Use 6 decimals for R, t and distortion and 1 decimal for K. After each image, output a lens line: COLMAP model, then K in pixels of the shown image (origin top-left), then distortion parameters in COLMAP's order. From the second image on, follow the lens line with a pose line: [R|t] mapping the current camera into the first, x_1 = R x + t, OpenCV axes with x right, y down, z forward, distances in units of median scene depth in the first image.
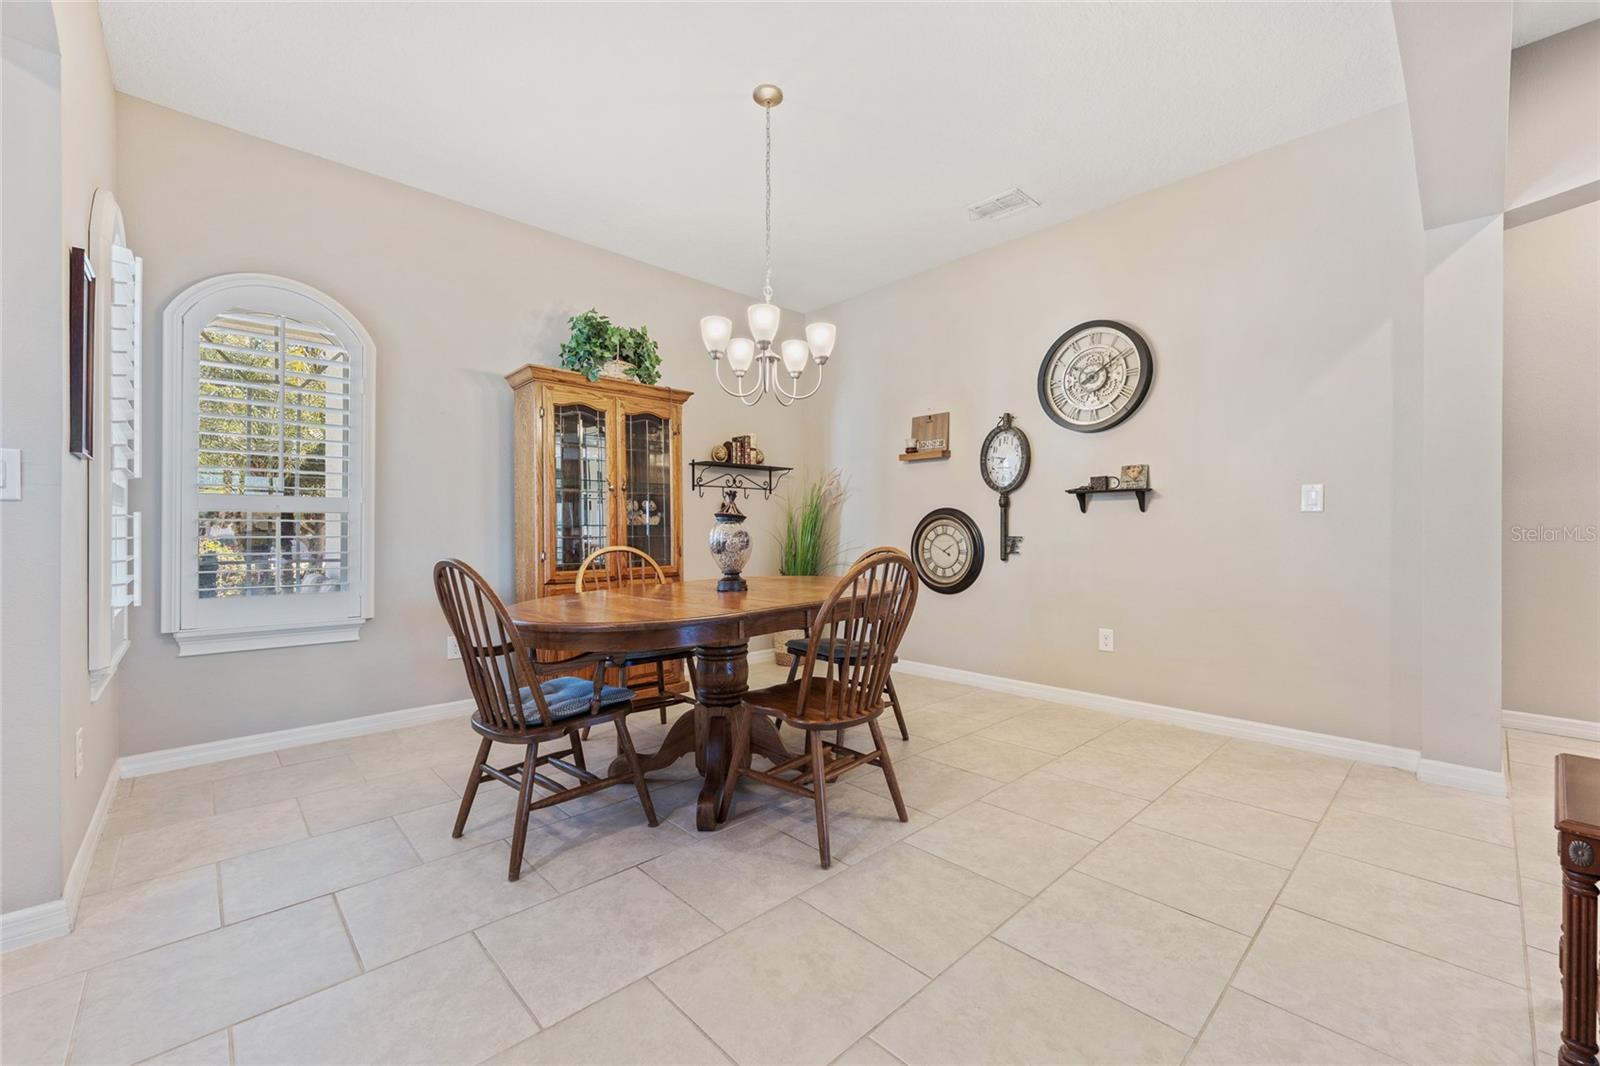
lens RADIAL K [[645.9, 0, 800.0], [0, 645.9, 533.0], [0, 0, 1]] dist [0.000712, -0.000122]
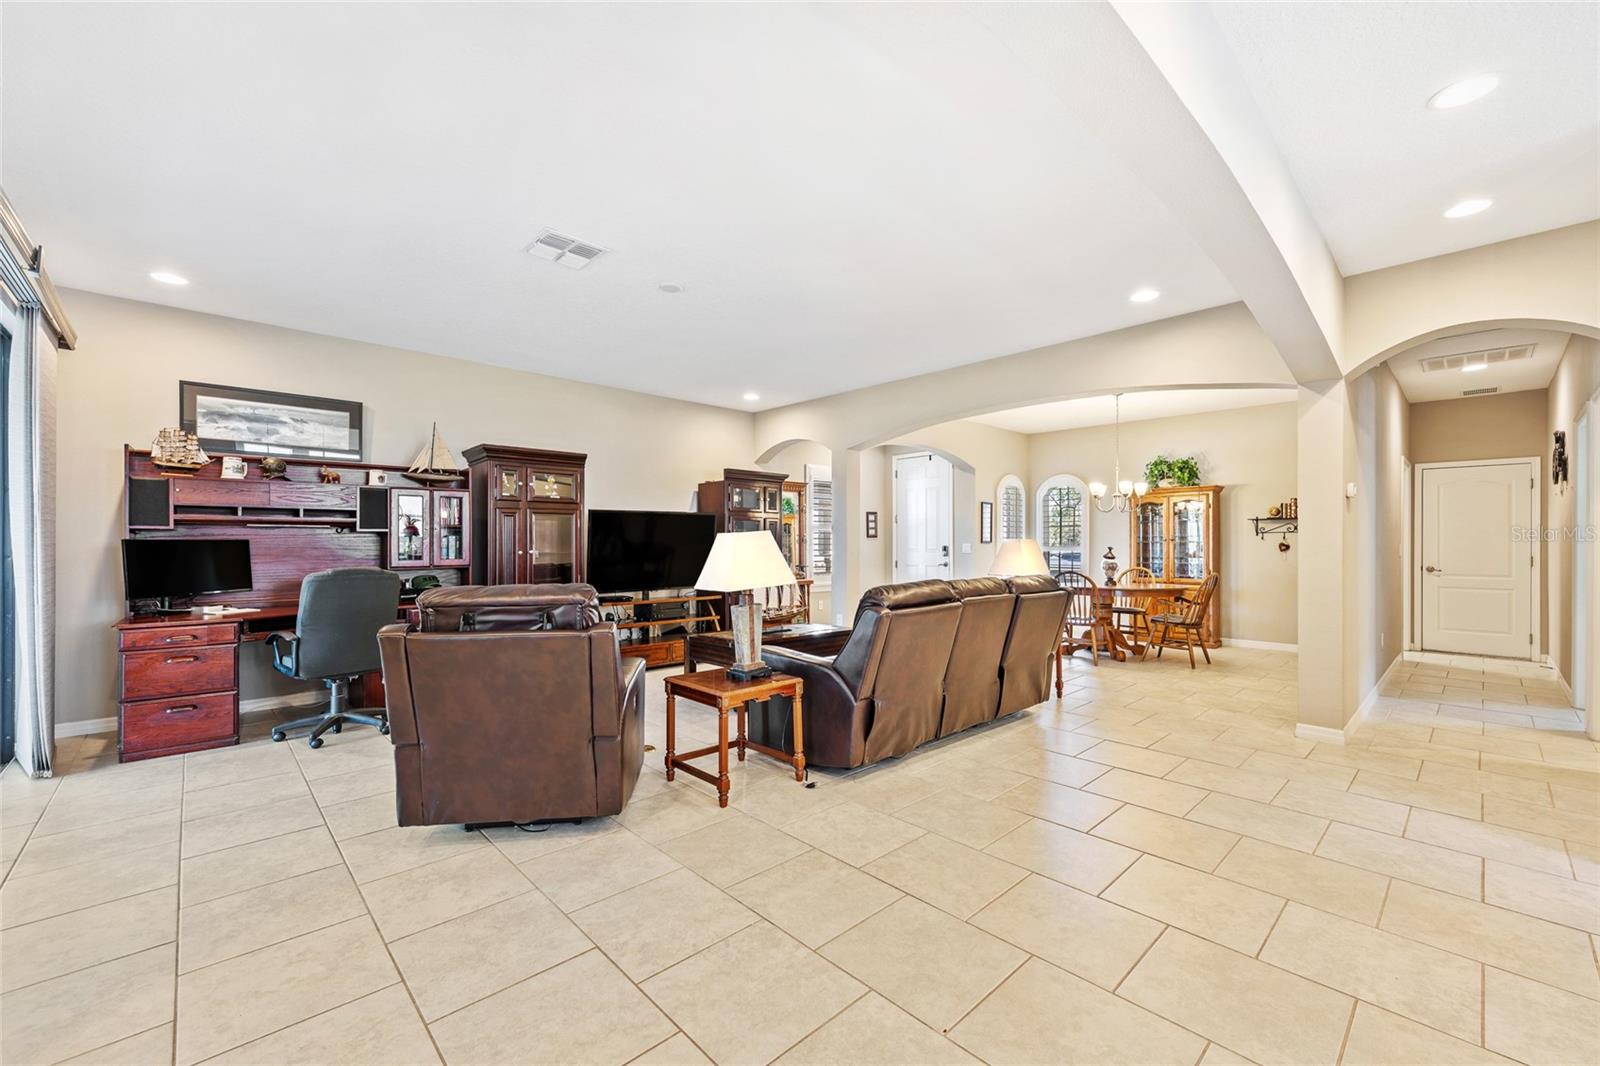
lens RADIAL K [[645.9, 0, 800.0], [0, 645.9, 533.0], [0, 0, 1]] dist [0.000712, -0.000122]
pose [[-0.002959, -0.003617, -0.999989, 1.748560], [0.000822, 0.999993, -0.003620, -0.079290], [0.999995, -0.000832, -0.002956, -0.188116]]
